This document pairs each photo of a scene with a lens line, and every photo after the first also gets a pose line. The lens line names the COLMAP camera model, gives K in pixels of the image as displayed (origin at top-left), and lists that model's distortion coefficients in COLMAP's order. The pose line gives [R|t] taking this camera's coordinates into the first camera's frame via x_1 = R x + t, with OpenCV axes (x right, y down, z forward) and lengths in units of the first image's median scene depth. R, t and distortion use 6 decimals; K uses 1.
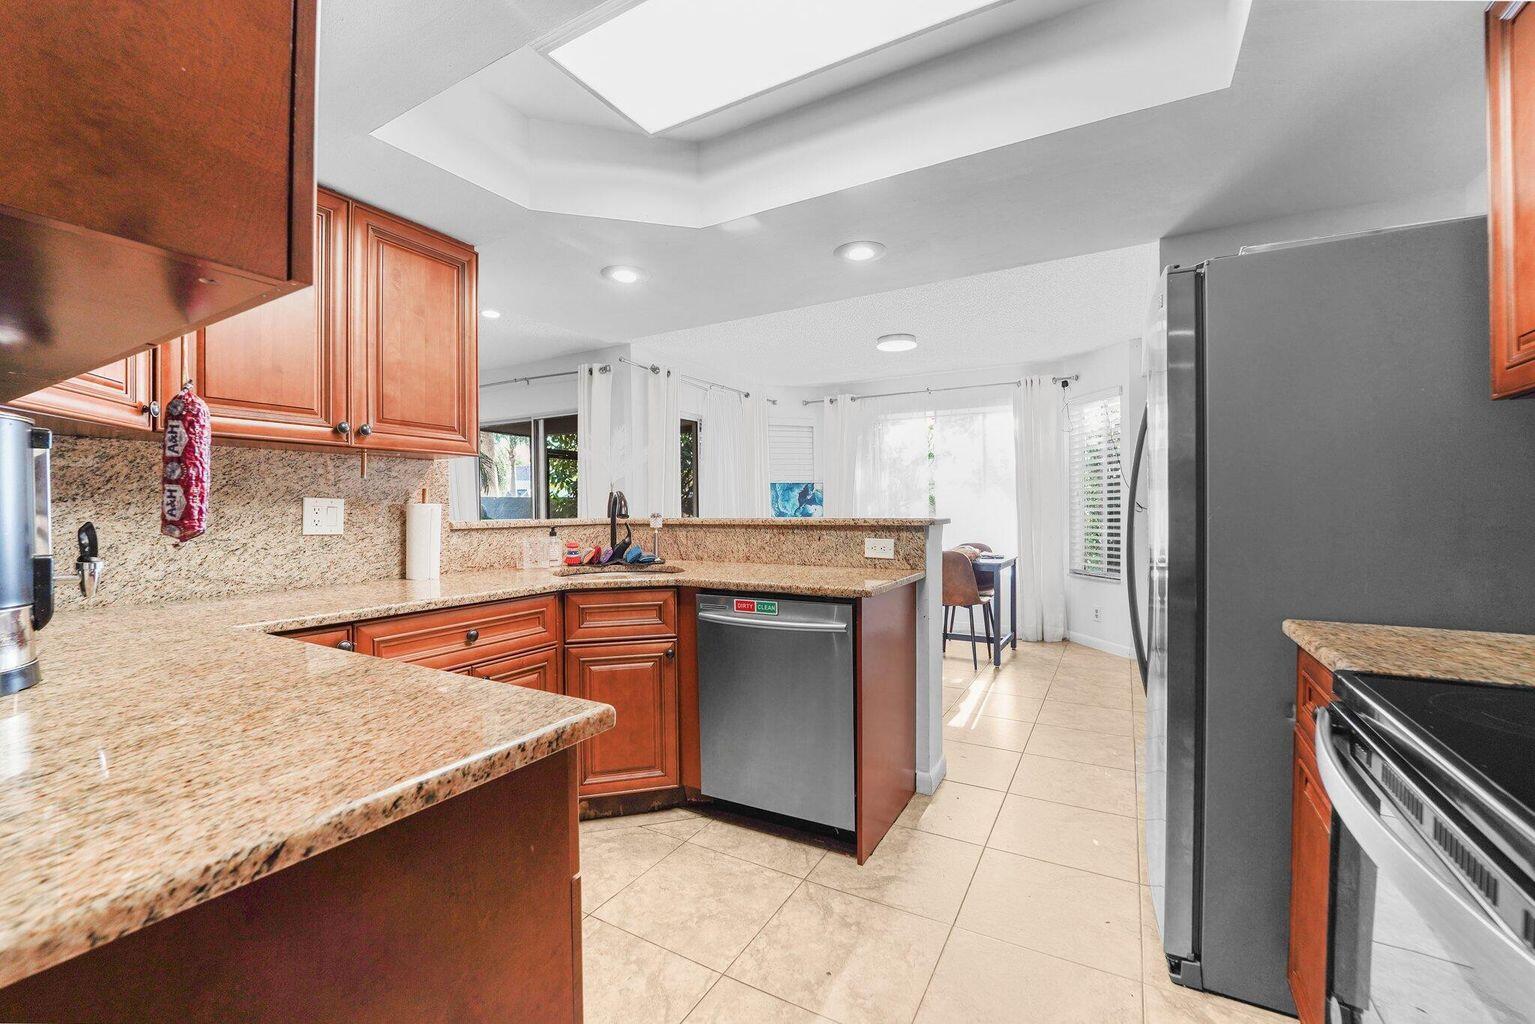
lens RADIAL K [[629.5, 0, 767.5], [0, 629.5, 512.0], [0, 0, 1]] dist [-0.000662, -0.000082]
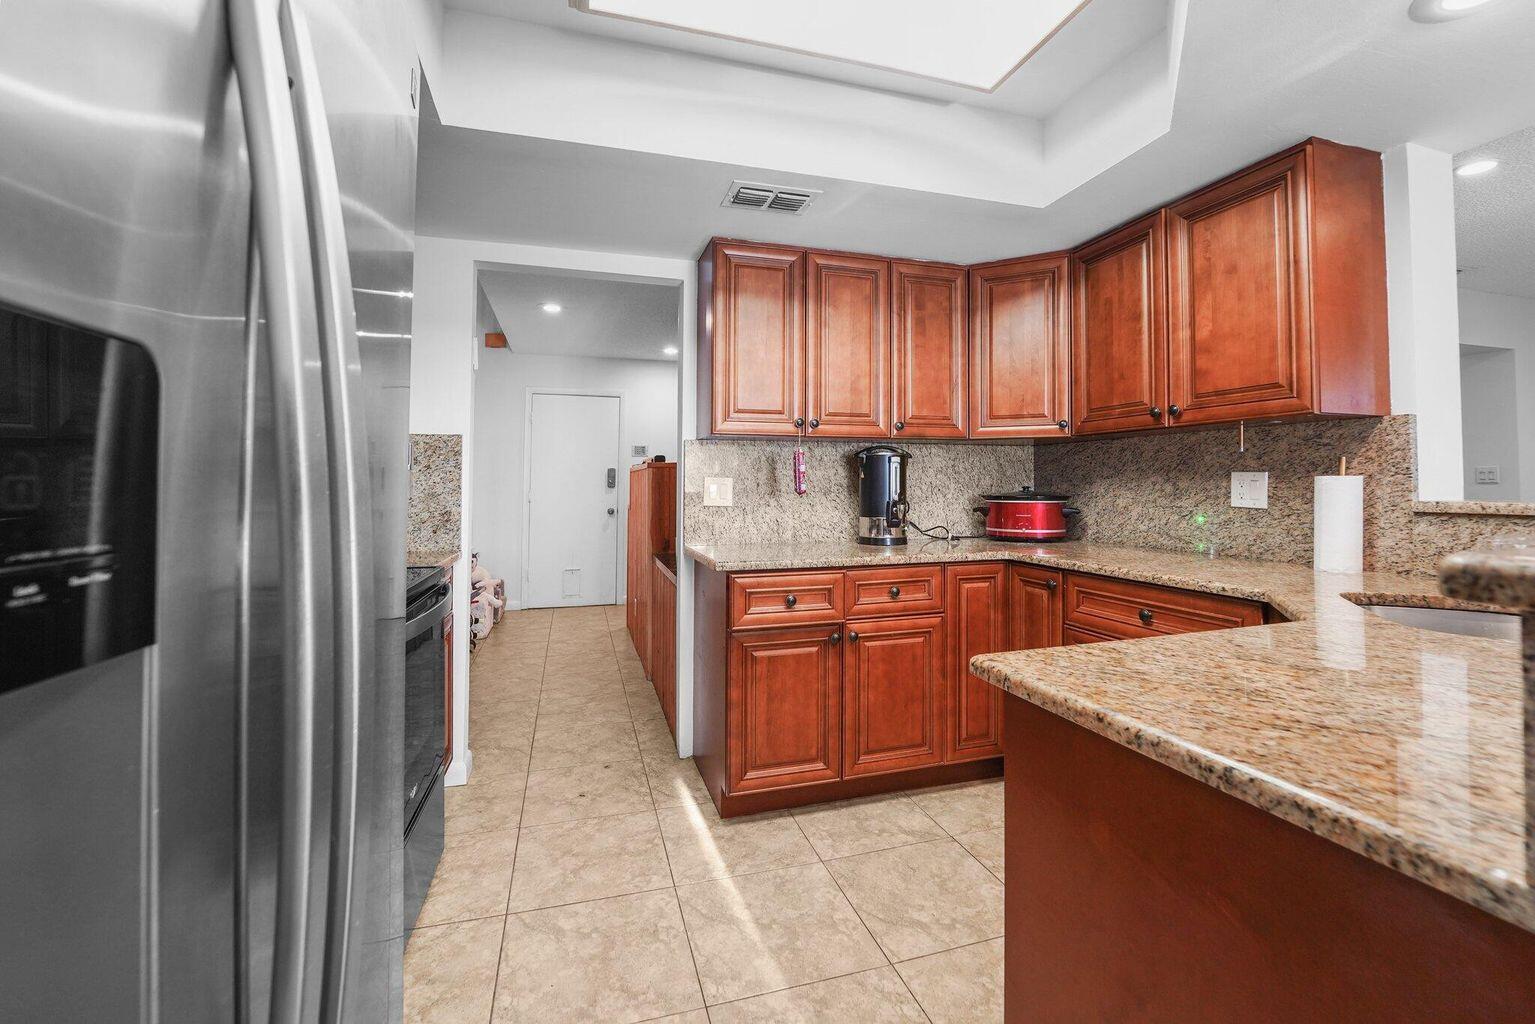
lens RADIAL K [[645.8, 0, 768.8], [0, 645.8, 465.8], [0, 0, 1]] dist [-0.000662, -0.000098]
pose [[-0.684285, -0.013907, -0.729082, 0.614719], [0.003615, 0.999741, -0.022463, -0.011788], [0.729205, -0.018006, -0.684058, 1.196804]]
